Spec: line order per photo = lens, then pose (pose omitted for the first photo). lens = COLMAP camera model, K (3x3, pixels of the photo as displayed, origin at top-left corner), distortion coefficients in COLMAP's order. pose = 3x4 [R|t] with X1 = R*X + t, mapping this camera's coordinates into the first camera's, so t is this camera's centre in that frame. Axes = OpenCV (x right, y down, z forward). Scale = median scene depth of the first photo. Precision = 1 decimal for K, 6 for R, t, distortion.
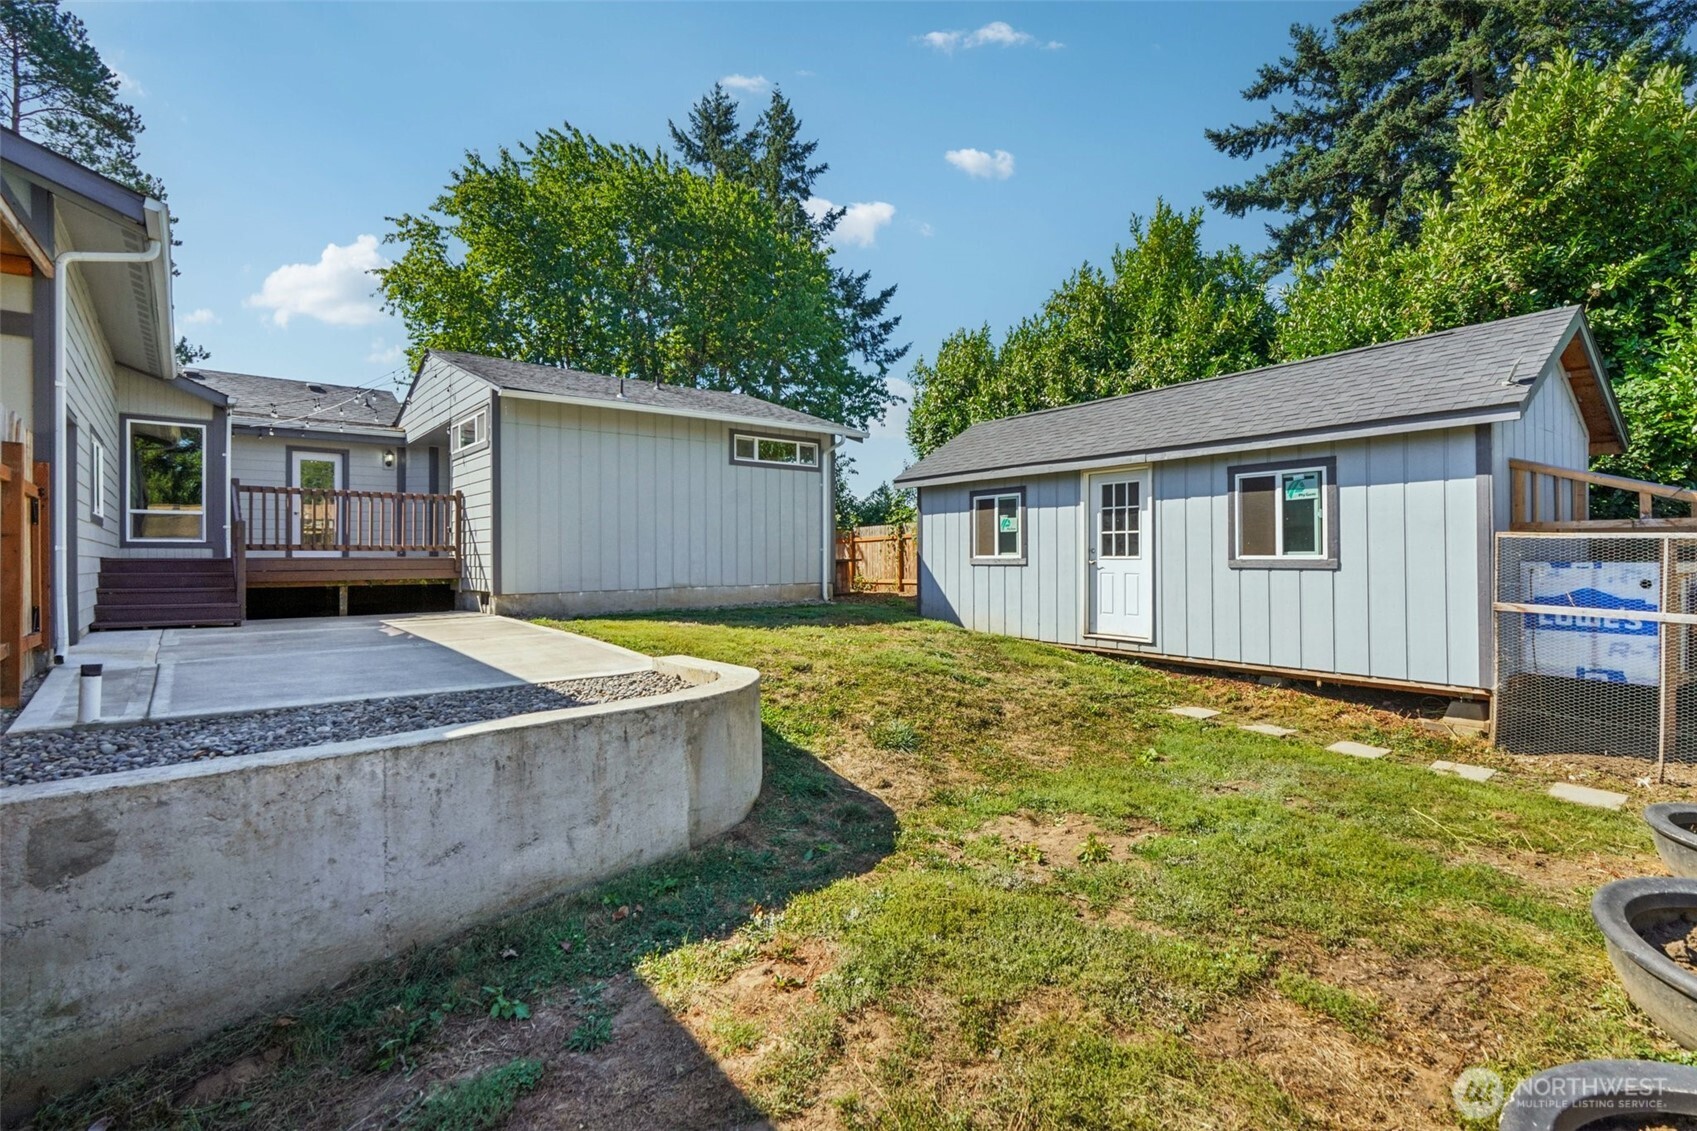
lens RADIAL K [[785.4, 0, 876.8], [0, 785.4, 559.1], [0, 0, 1]] dist [-0.011309, 0.002169]
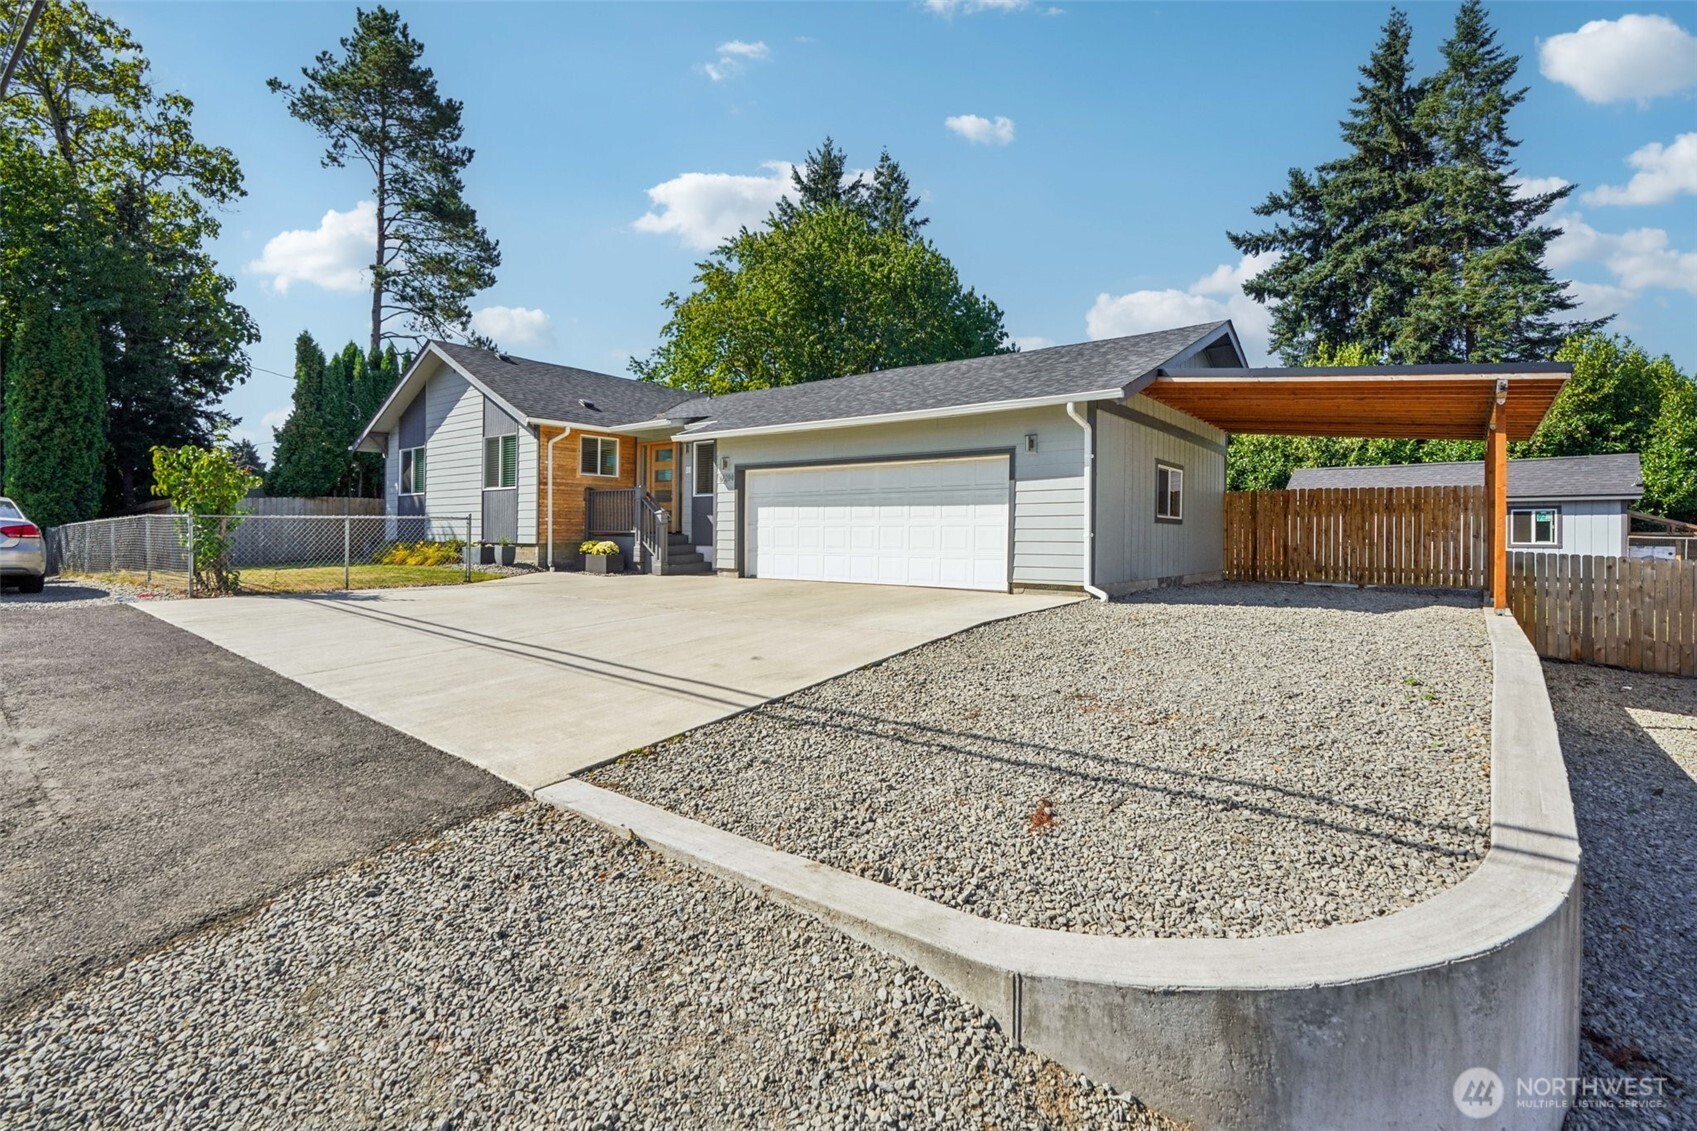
lens RADIAL K [[785.4, 0, 859.2], [0, 785.4, 554.0], [0, 0, 1]] dist [-0.011309, 0.002169]
pose [[0.978750, 0.007341, 0.204926, -1.681553], [-0.012262, 0.999666, 0.022757, 0.002688], [-0.204691, -0.024786, 0.978513, -0.817263]]
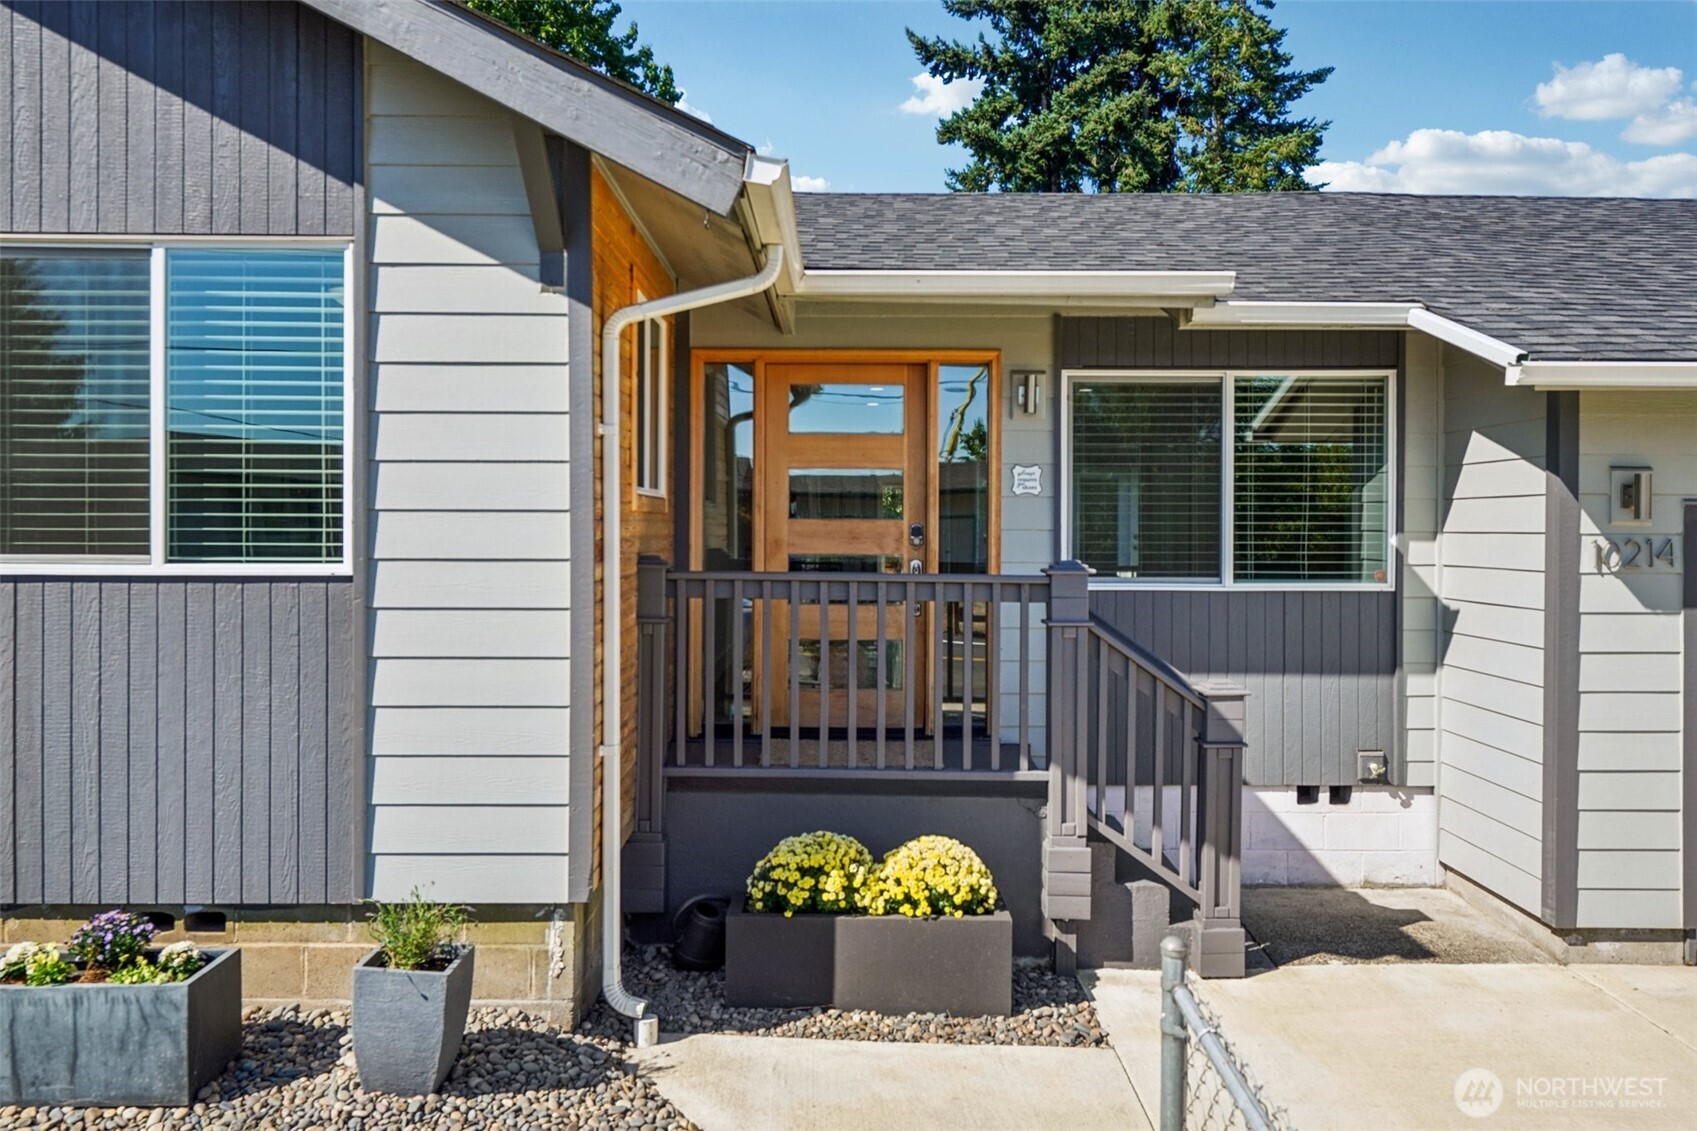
lens RADIAL K [[1339.1, 0, 842.2], [0, 1339.1, 549.3], [0, 0, 1]] dist [0.005557, -0.000696]
pose [[0.656420, -0.003099, 0.754390, -2.258179], [-0.010691, 0.999853, 0.013410, -0.099547], [-0.754320, -0.016868, 0.656290, 0.437079]]
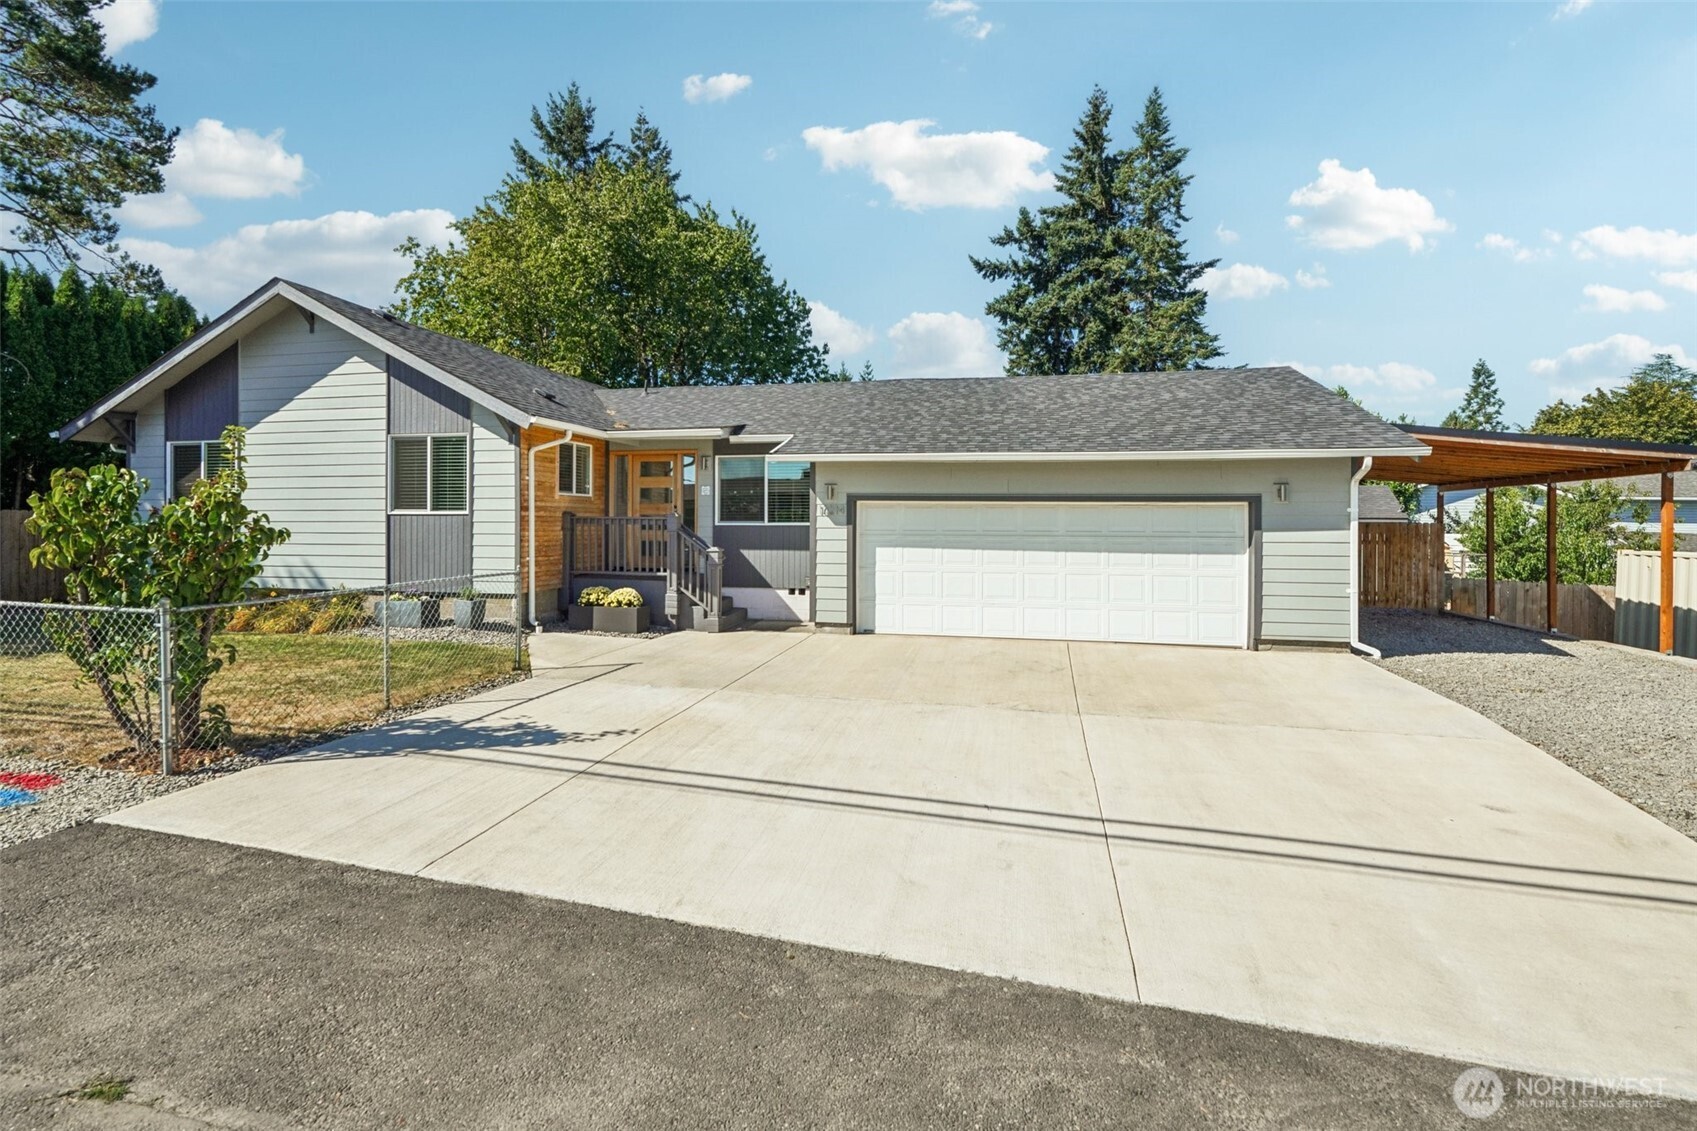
lens RADIAL K [[785.4, 0, 854.0], [0, 785.4, 547.4], [0, 0, 1]] dist [-0.011309, 0.002169]
pose [[0.801473, -0.006828, 0.597993, -2.249880], [-0.010714, 0.999610, 0.025774, -0.070902], [-0.597936, -0.027065, 0.801087, -0.330637]]
